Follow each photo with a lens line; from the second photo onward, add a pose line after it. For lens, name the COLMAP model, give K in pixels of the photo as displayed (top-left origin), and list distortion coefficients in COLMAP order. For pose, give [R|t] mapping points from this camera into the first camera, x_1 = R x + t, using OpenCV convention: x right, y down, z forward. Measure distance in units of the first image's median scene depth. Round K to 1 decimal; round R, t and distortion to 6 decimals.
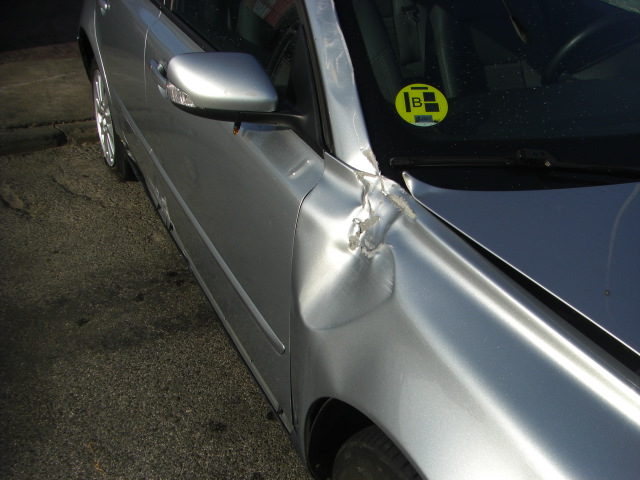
lens RADIAL K [[712.5, 0, 352.8], [0, 712.5, 281.0], [0, 0, 1]] dist [-0.134596, 0.000000]
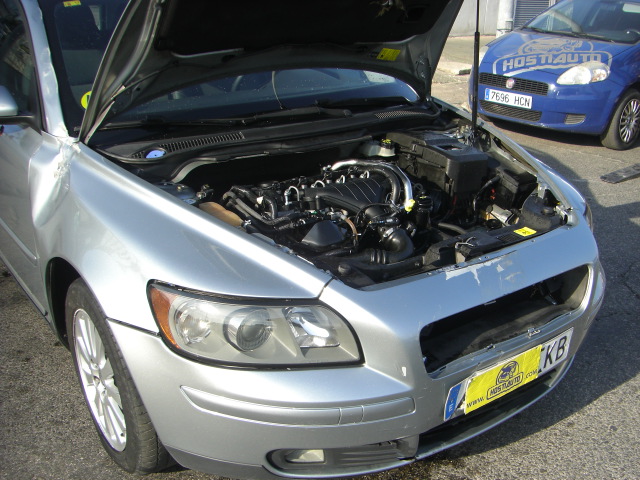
lens RADIAL K [[712.5, 0, 347.7], [0, 712.5, 277.8], [0, 0, 1]] dist [-0.134596, 0.000000]
pose [[0.984494, -0.105272, 0.140318, 0.406473], [0.124481, 0.982857, -0.136005, 0.474699], [-0.123595, 0.151363, 0.980721, -0.669552]]
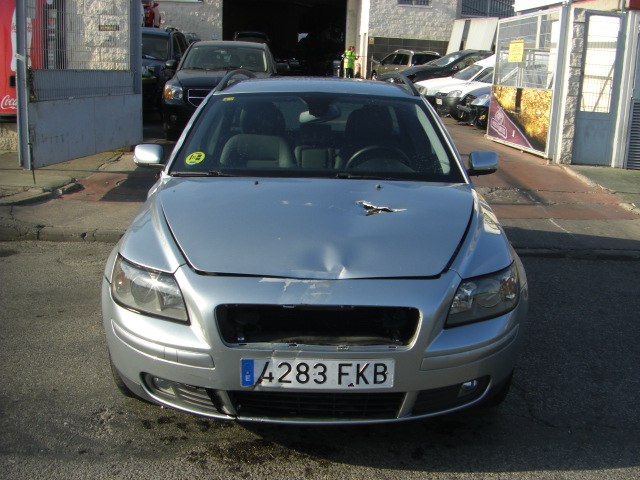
lens RADIAL K [[712.5, 0, 355.8], [0, 712.5, 288.7], [0, 0, 1]] dist [-0.134596, 0.000000]
pose [[0.908086, 0.083526, -0.410368, 1.698437], [-0.210416, 0.938238, -0.274652, 0.774551], [0.362083, 0.335756, 0.869577, -0.874894]]
